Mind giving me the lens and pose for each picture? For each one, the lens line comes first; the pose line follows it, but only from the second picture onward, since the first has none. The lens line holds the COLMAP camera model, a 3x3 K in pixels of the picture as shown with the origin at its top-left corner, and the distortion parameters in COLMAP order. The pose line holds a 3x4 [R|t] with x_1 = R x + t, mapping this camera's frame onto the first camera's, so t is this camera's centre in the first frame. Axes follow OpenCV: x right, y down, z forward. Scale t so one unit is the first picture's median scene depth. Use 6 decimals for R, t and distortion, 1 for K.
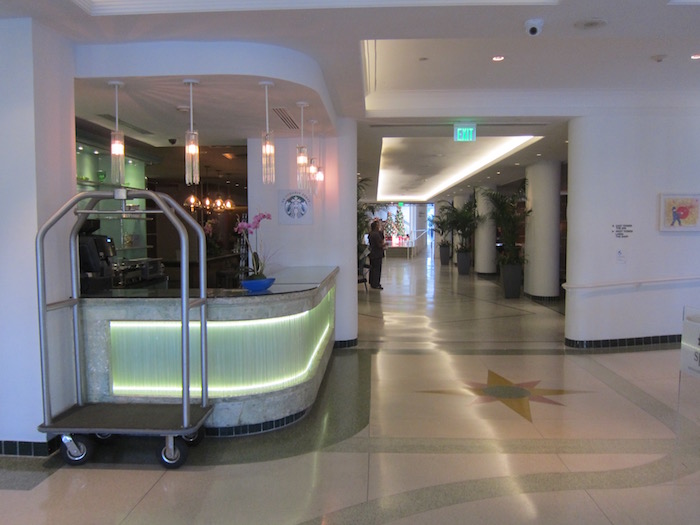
lens RADIAL K [[585.4, 0, 350.0], [0, 585.4, 262.5], [0, 0, 1]] dist [-0.007870, -0.001355]
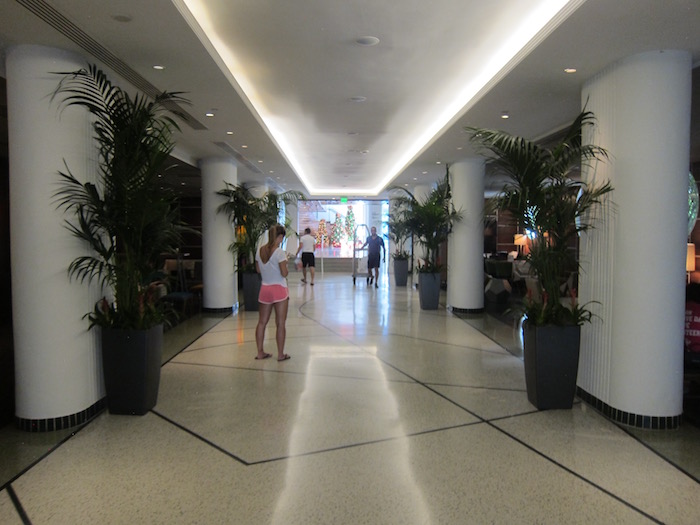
lens RADIAL K [[585.4, 0, 350.0], [0, 585.4, 262.5], [0, 0, 1]] dist [-0.007870, -0.001355]
pose [[0.997936, 0.005552, 0.063983, 0.063628], [-0.005071, 0.999958, -0.007683, -0.019748], [-0.064023, 0.007342, 0.997921, 0.348184]]
